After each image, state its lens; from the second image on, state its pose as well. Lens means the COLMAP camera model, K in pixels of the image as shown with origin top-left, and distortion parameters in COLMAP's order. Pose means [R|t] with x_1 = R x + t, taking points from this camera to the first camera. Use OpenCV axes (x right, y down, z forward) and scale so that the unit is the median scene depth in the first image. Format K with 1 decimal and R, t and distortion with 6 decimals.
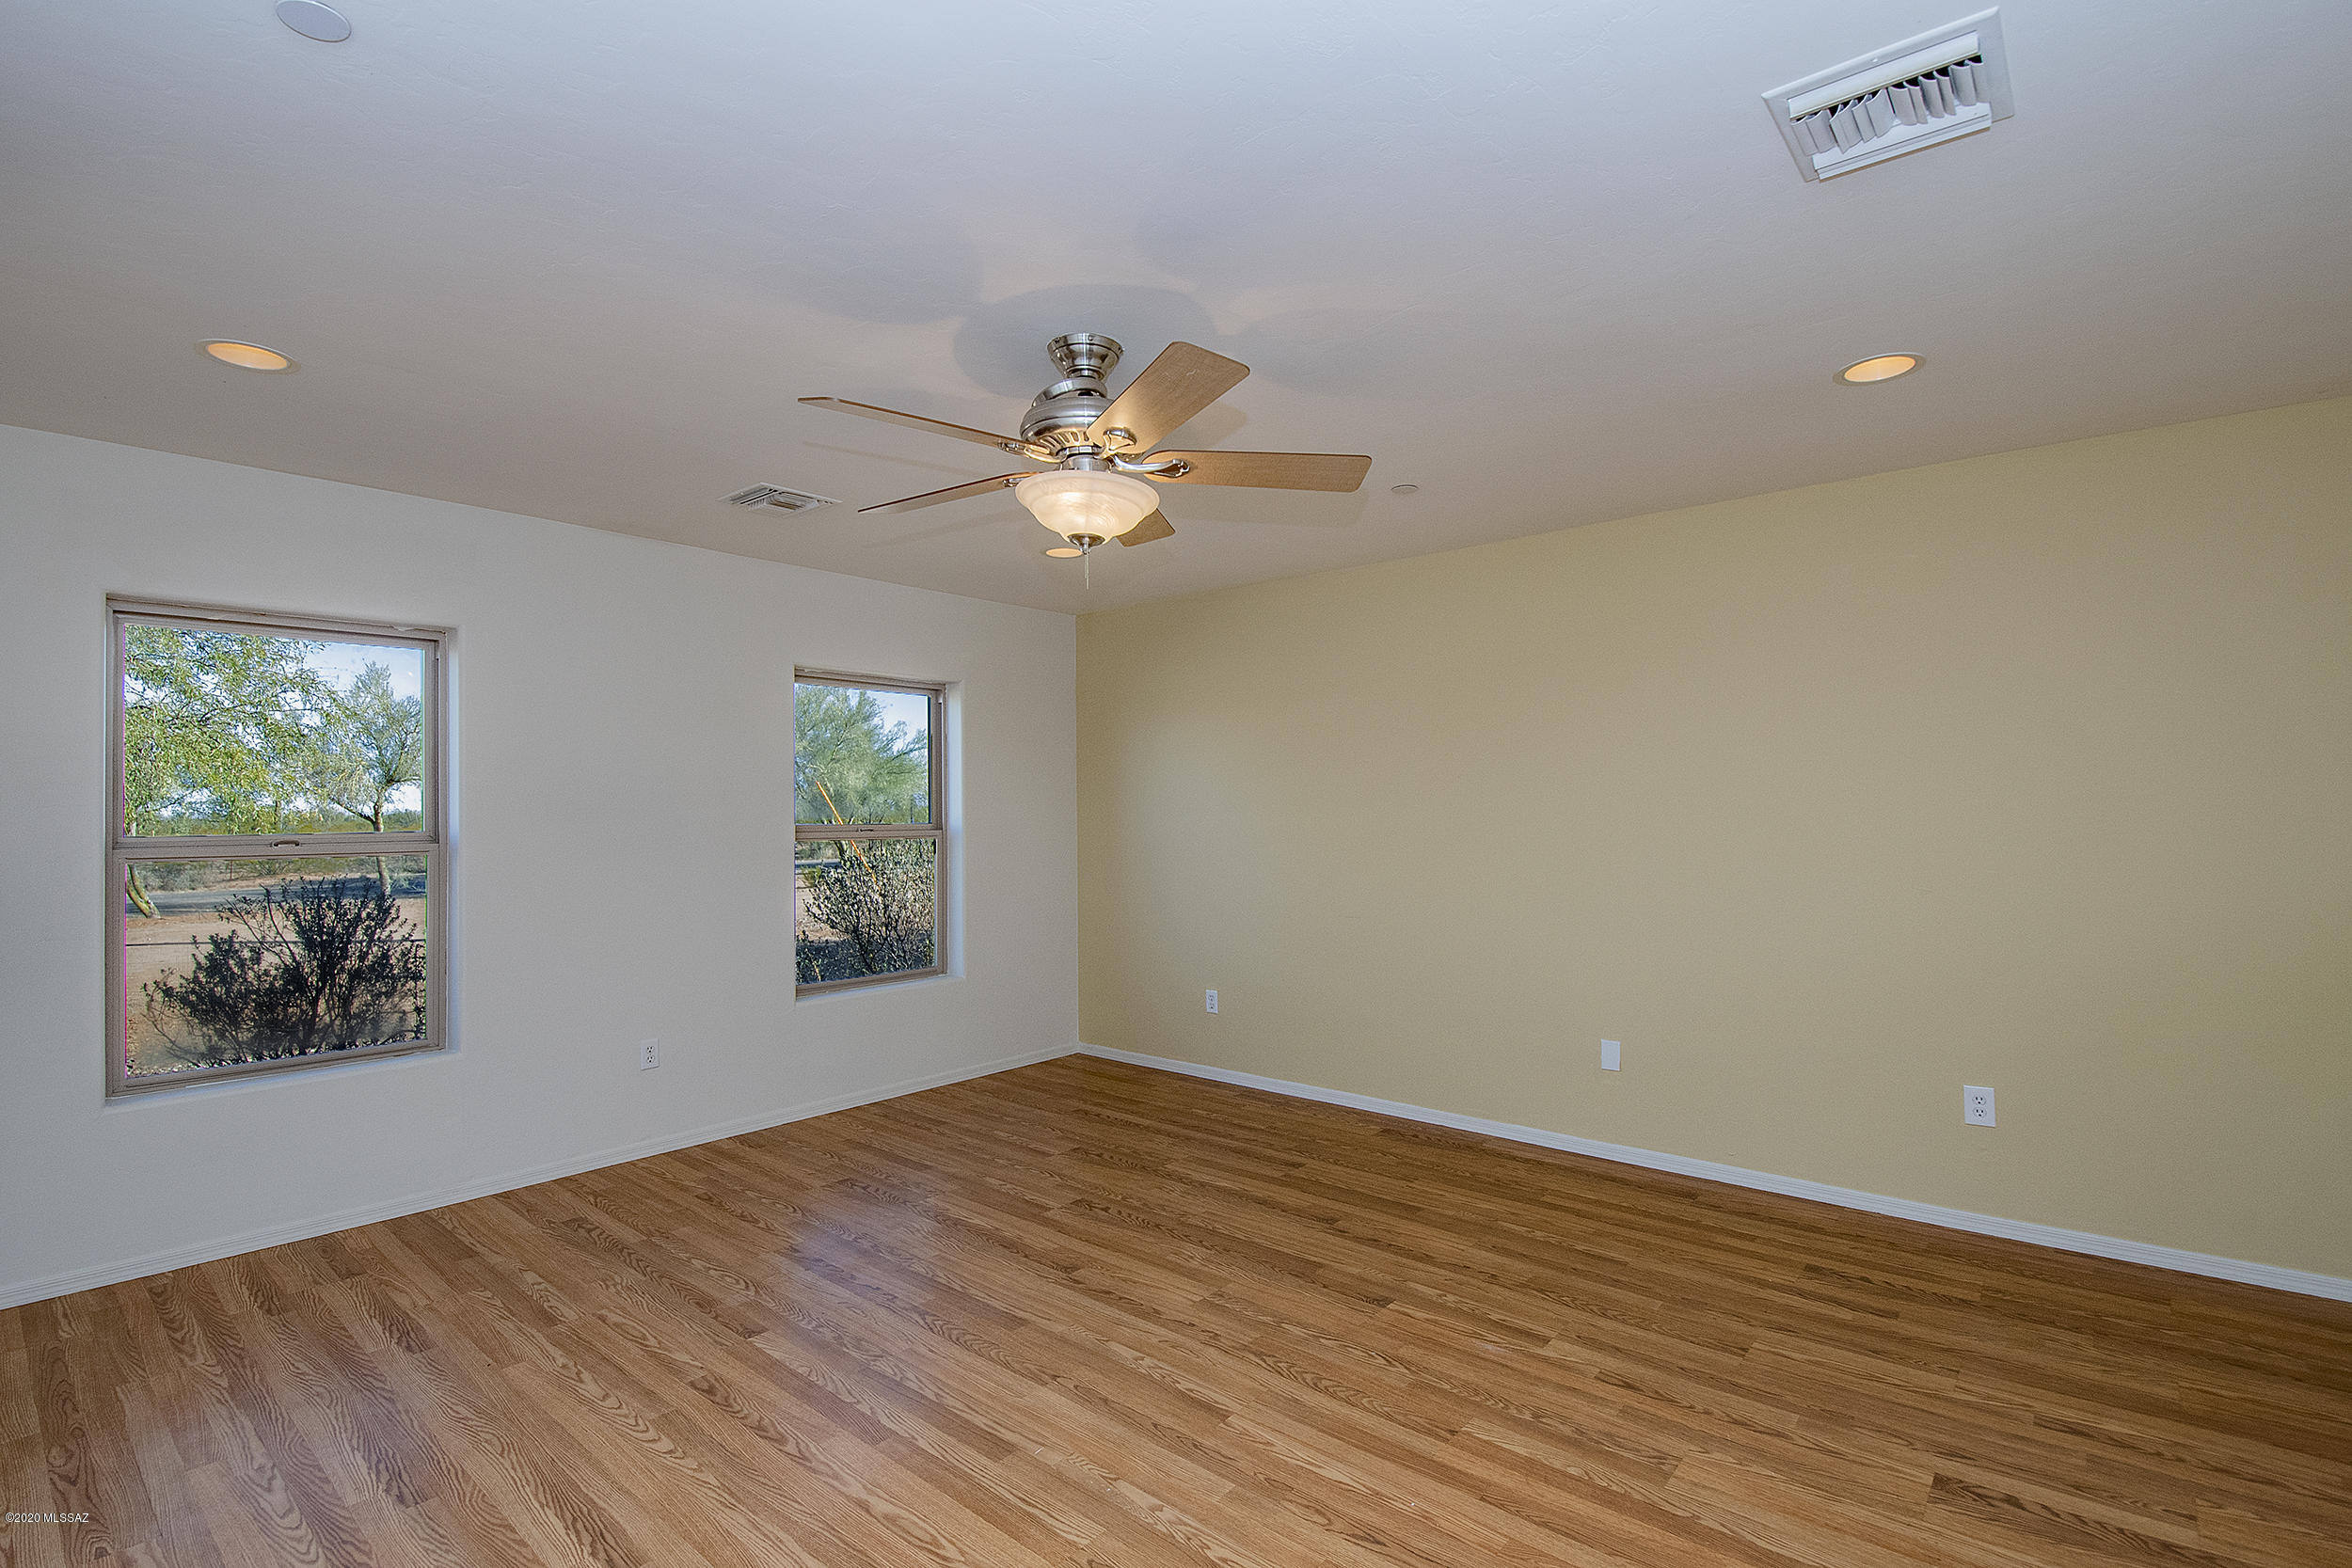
lens RADIAL K [[1079.3, 0, 1180.4], [0, 1079.3, 824.0], [0, 0, 1]] dist [-0.003005, -0.011565]
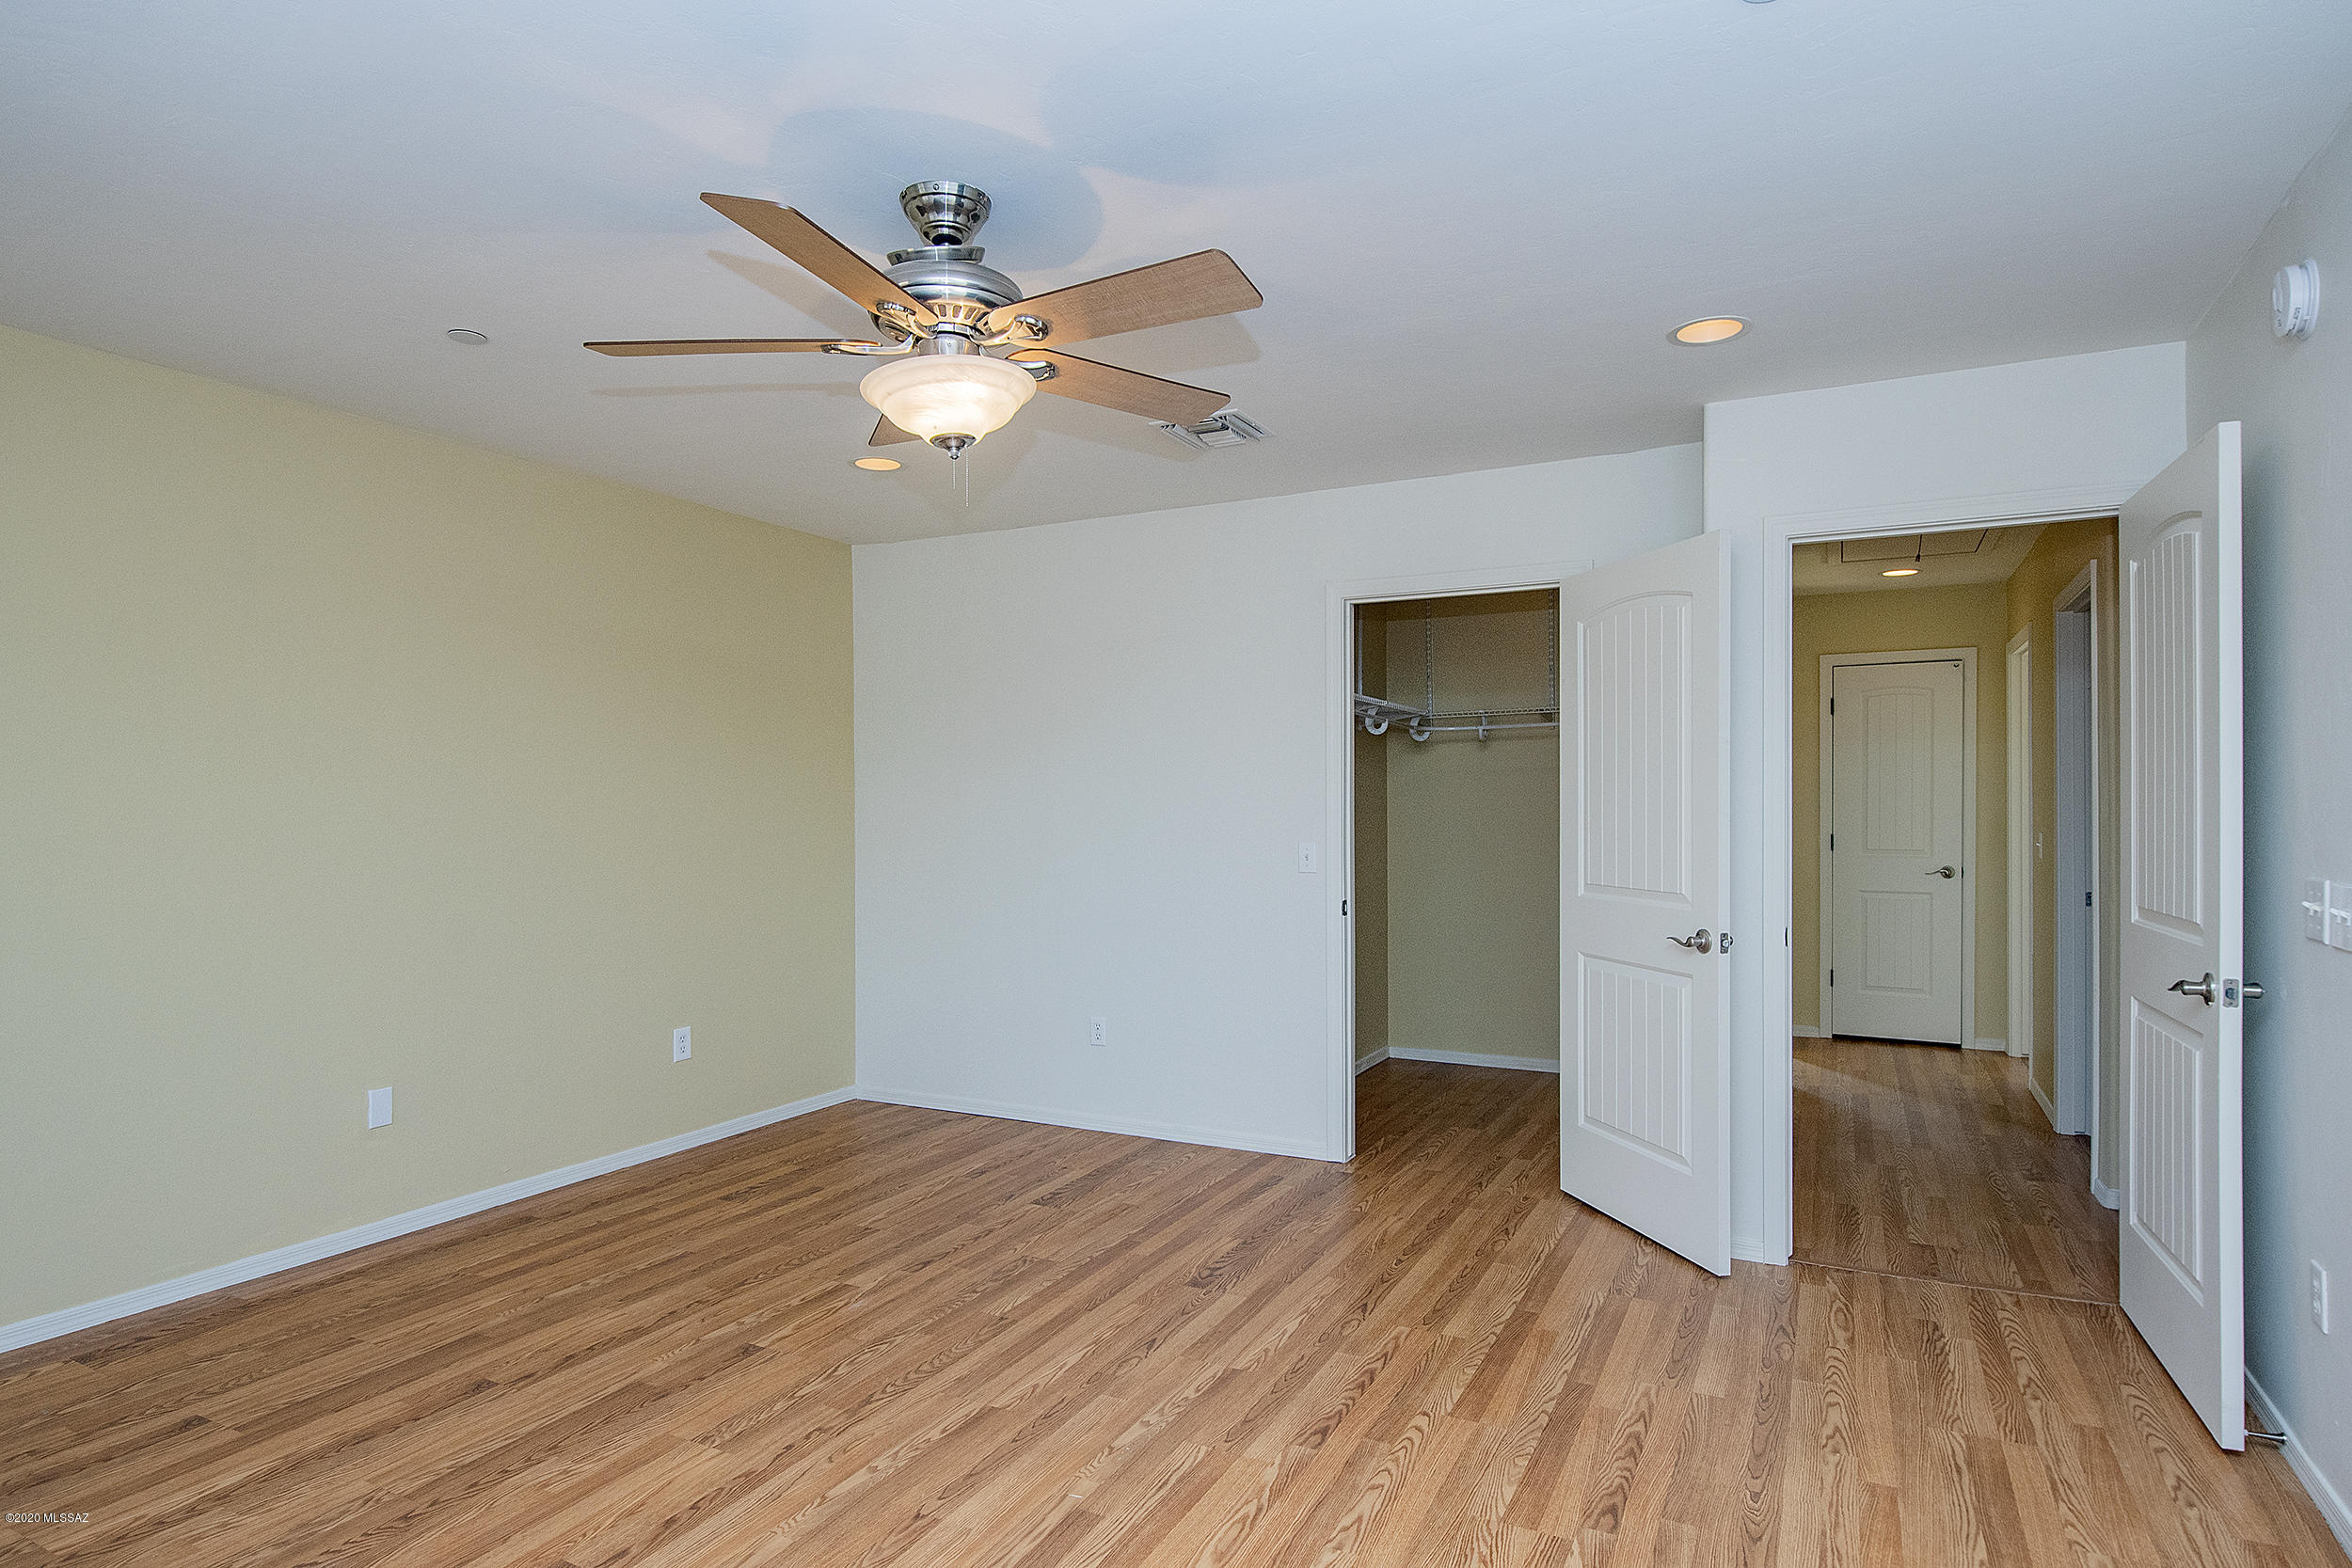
lens RADIAL K [[1366.4, 0, 1168.3], [0, 1366.4, 779.5], [0, 0, 1]] dist [0.005415, -0.010708]
pose [[-0.252625, 0.023795, 0.967272, -1.047369], [0.016531, 0.999658, -0.020275, 0.002559], [-0.967423, 0.010868, -0.252932, 0.989723]]
